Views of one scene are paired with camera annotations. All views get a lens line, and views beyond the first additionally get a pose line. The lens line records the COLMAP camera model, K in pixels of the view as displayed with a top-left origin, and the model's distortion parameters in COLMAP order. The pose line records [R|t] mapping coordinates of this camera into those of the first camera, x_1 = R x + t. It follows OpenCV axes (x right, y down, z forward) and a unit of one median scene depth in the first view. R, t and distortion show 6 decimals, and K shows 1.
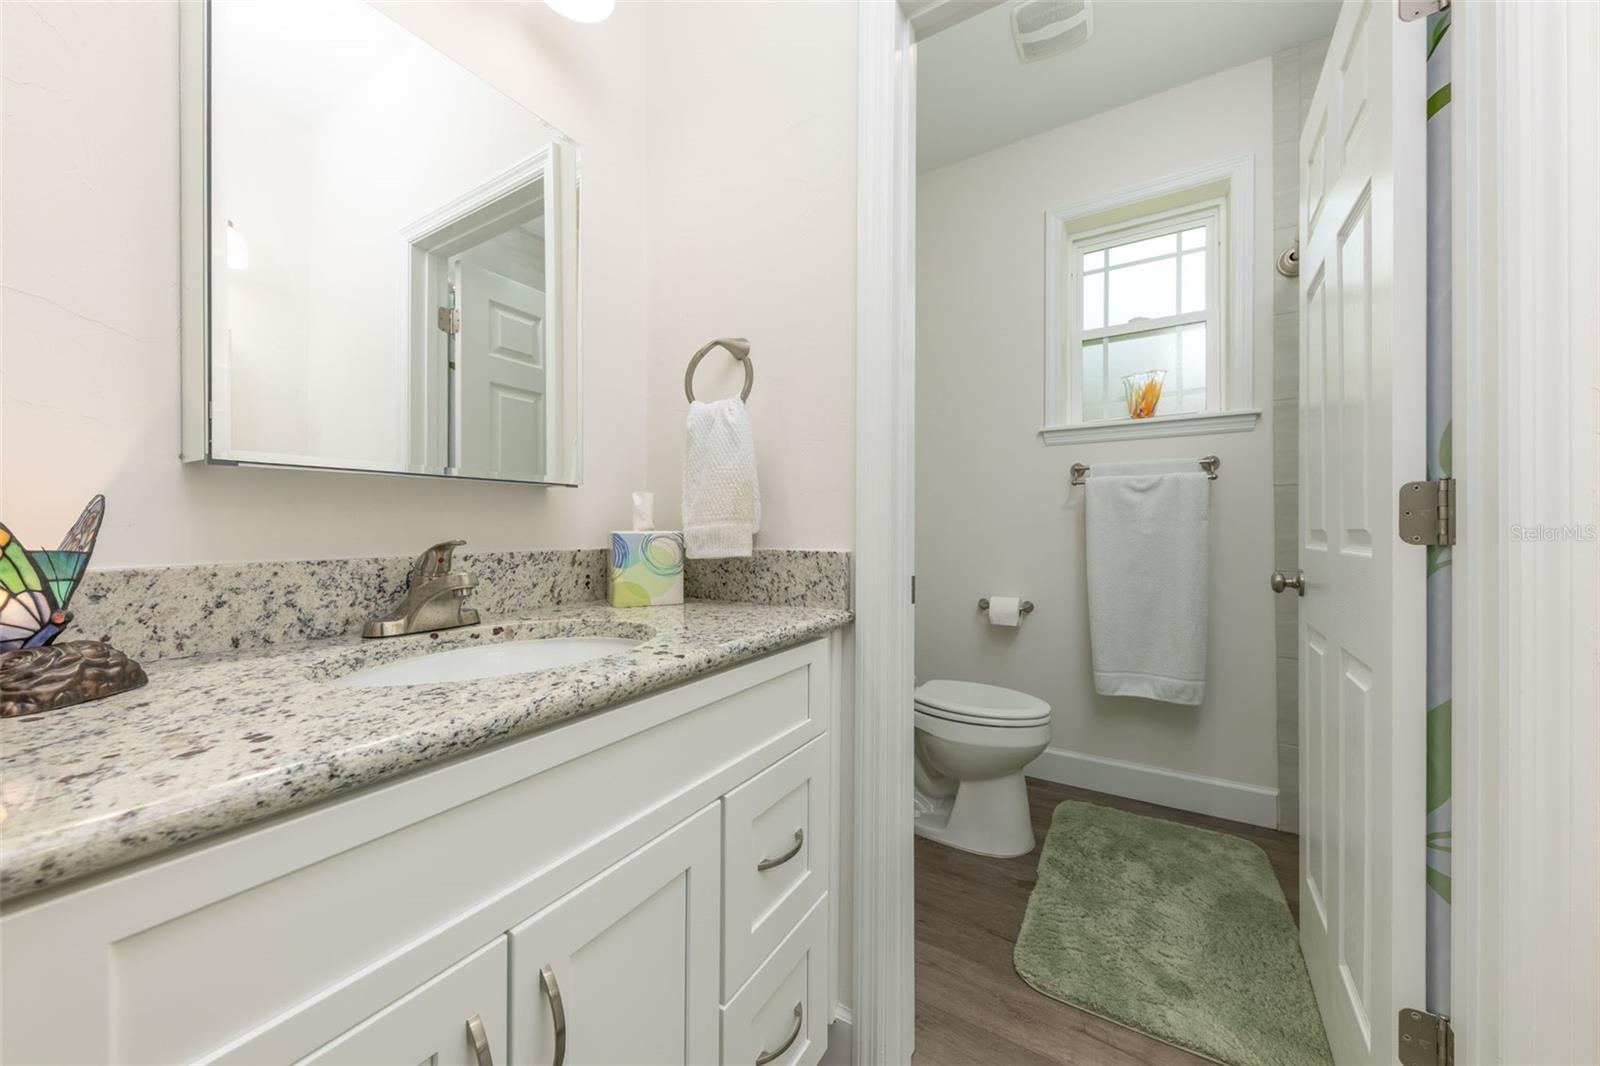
lens RADIAL K [[579.1, 0, 810.9], [0, 579.1, 526.8], [0, 0, 1]] dist [0.011855, -0.002968]
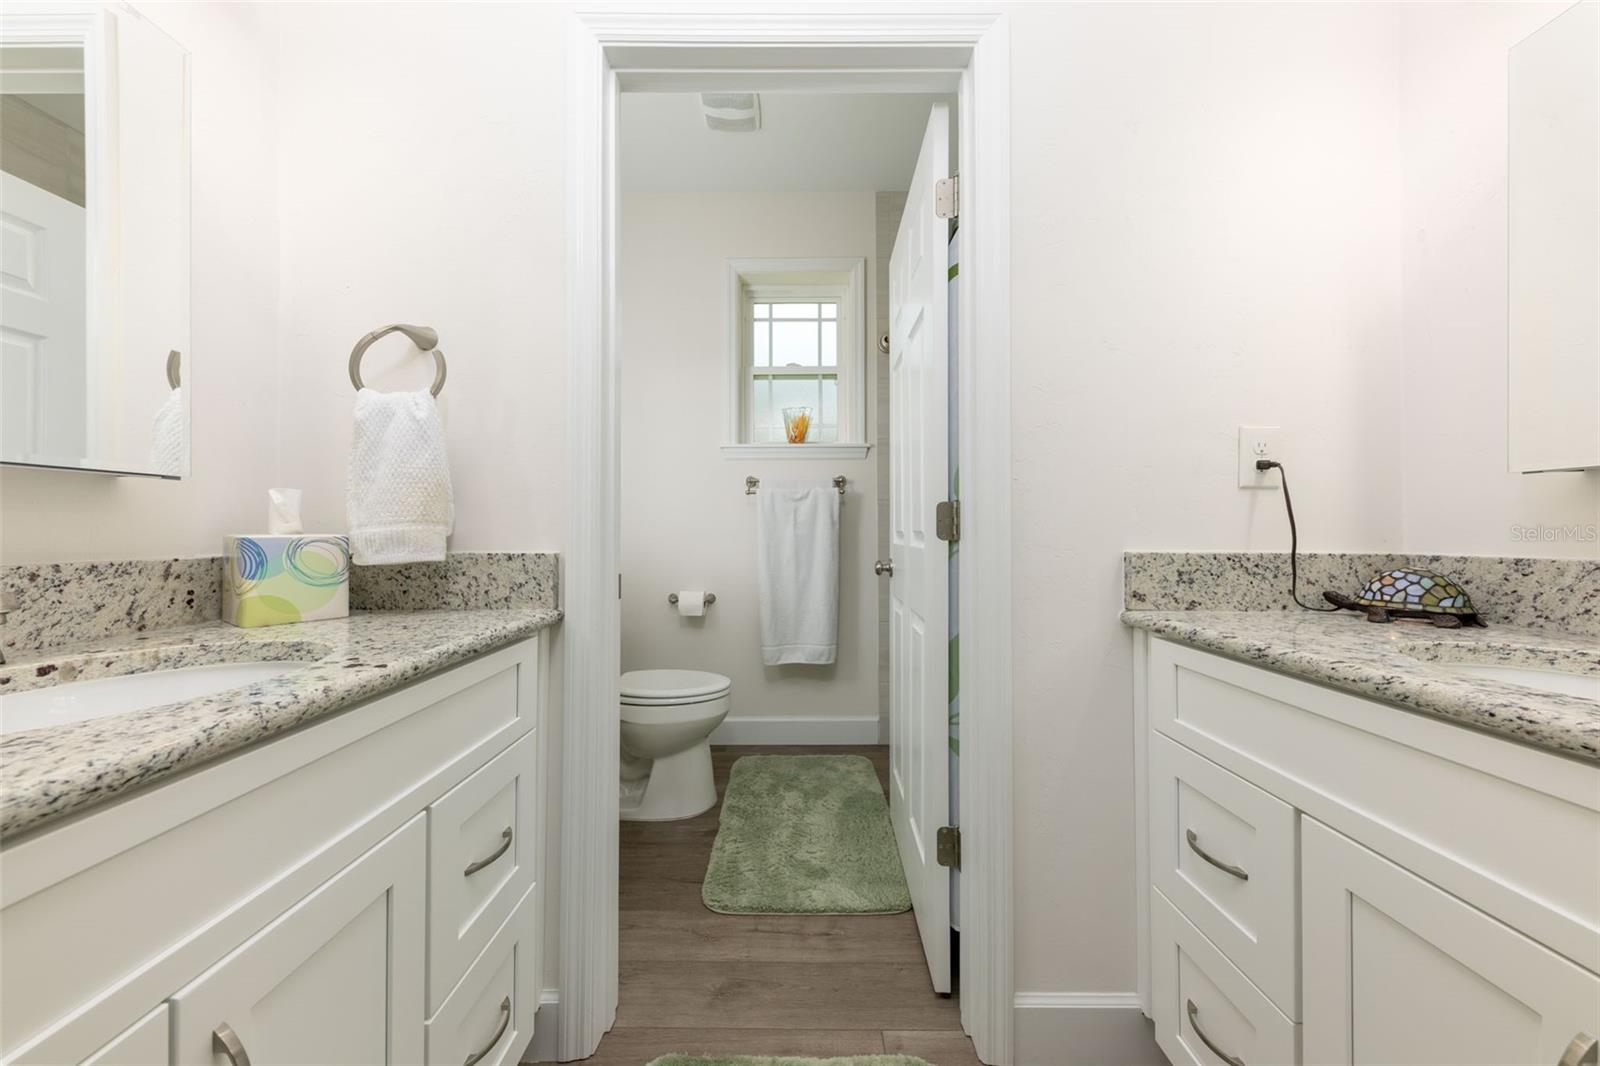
lens RADIAL K [[557.9, 0, 806.1], [0, 557.9, 528.8], [0, 0, 1]] dist [0.006950, -0.002301]
pose [[0.856952, 0.000151, 0.515397, -0.062662], [0.000077, 1.000000, -0.000421, -0.000506], [-0.515397, 0.000400, 0.856951, -0.088718]]
